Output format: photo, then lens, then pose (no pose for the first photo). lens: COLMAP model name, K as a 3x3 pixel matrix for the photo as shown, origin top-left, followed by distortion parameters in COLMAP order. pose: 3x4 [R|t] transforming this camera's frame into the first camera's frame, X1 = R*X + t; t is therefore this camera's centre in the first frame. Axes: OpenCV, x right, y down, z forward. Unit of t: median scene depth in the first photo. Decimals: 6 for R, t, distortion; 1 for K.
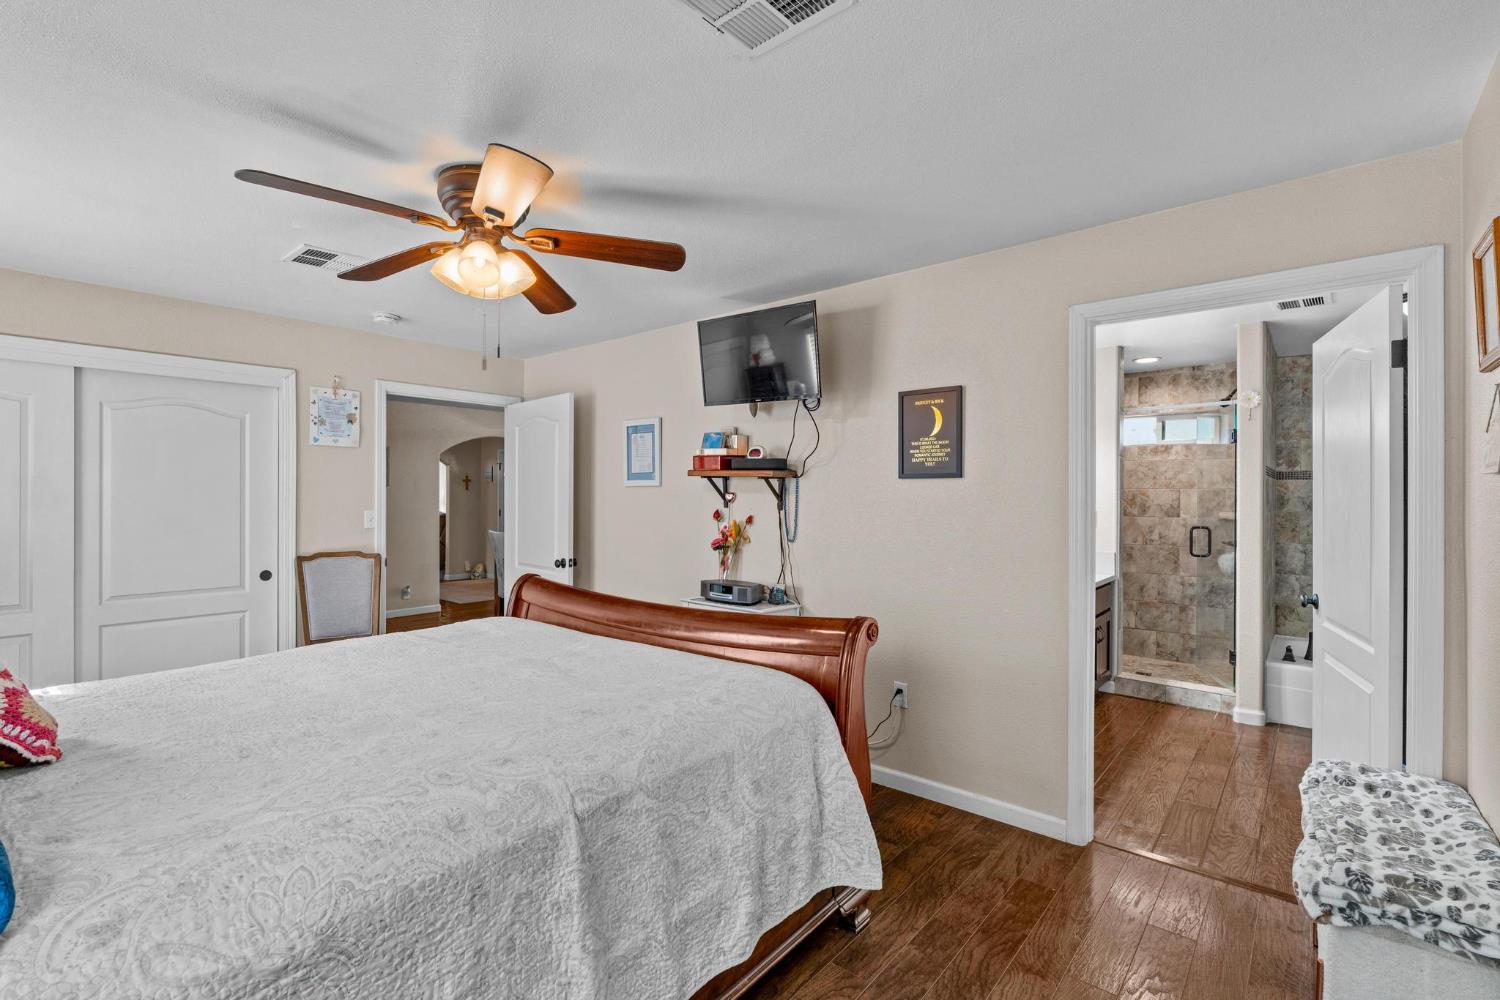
lens RADIAL K [[686.4, 0, 762.9], [0, 686.4, 496.1], [0, 0, 1]] dist [-0.000878, -0.000699]
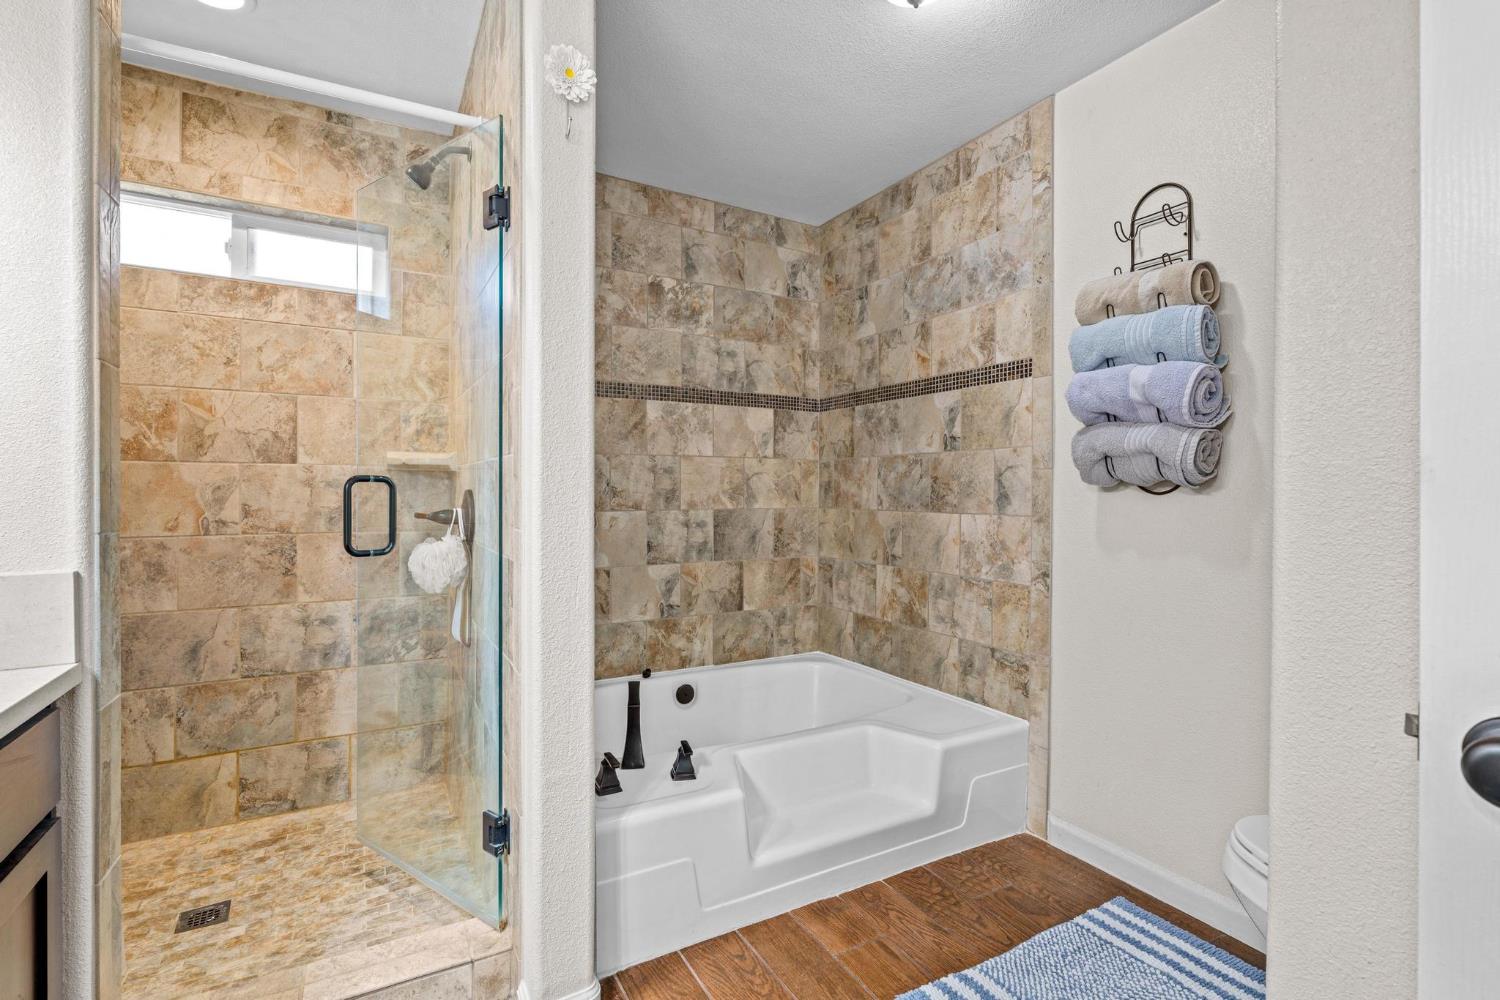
lens RADIAL K [[686.4, 0, 764.5], [0, 686.4, 493.8], [0, 0, 1]] dist [-0.000878, -0.000699]
pose [[0.350815, -0.009083, 0.936401, 0.314647], [-0.001020, 0.999949, 0.010082, 0.044589], [-0.936444, -0.004492, 0.350788, 0.583179]]
